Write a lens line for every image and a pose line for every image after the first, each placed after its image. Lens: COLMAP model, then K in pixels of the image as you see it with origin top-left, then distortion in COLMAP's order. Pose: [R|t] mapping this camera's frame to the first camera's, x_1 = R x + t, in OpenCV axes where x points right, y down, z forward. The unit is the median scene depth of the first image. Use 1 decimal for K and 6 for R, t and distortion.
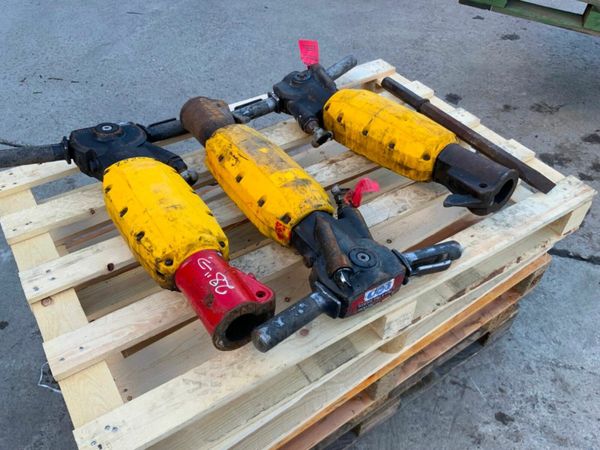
lens RADIAL K [[498.8, 0, 300.0], [0, 498.8, 225.0], [0, 0, 1]] dist [0.088103, -0.183699]
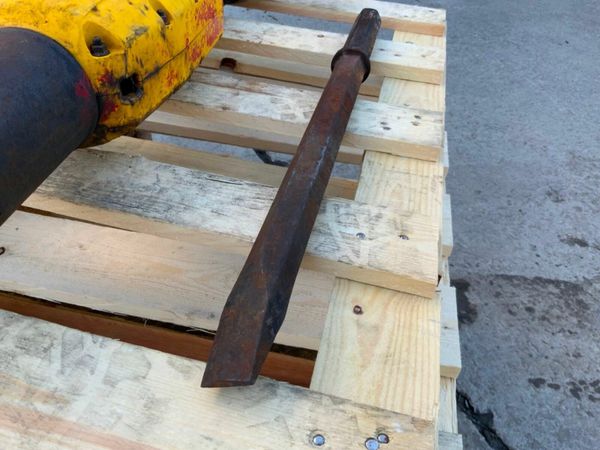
lens RADIAL K [[498.8, 0, 300.0], [0, 498.8, 225.0], [0, 0, 1]] dist [0.088103, -0.183699]
pose [[0.689083, 0.492163, -0.531921, 0.640497], [-0.539130, 0.838646, 0.077540, -0.177185], [0.484255, 0.233343, 0.843237, 0.855430]]
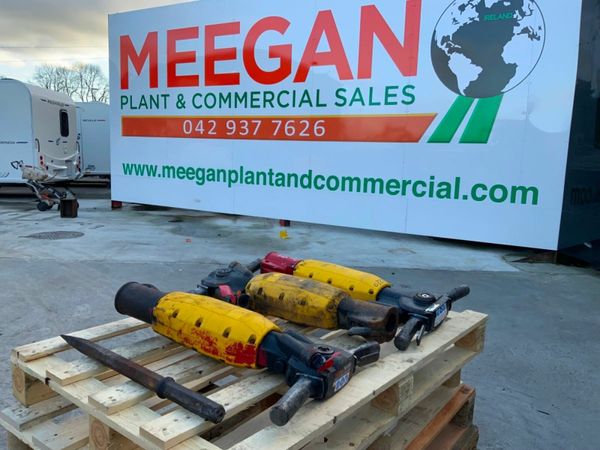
lens RADIAL K [[498.8, 0, 300.0], [0, 498.8, 225.0], [0, 0, 1]] dist [0.088103, -0.183699]
pose [[-0.946024, -0.012250, -0.323866, 0.389389], [-0.265655, 0.601727, 0.753228, -1.292752], [0.185652, 0.798608, -0.572502, 1.639886]]
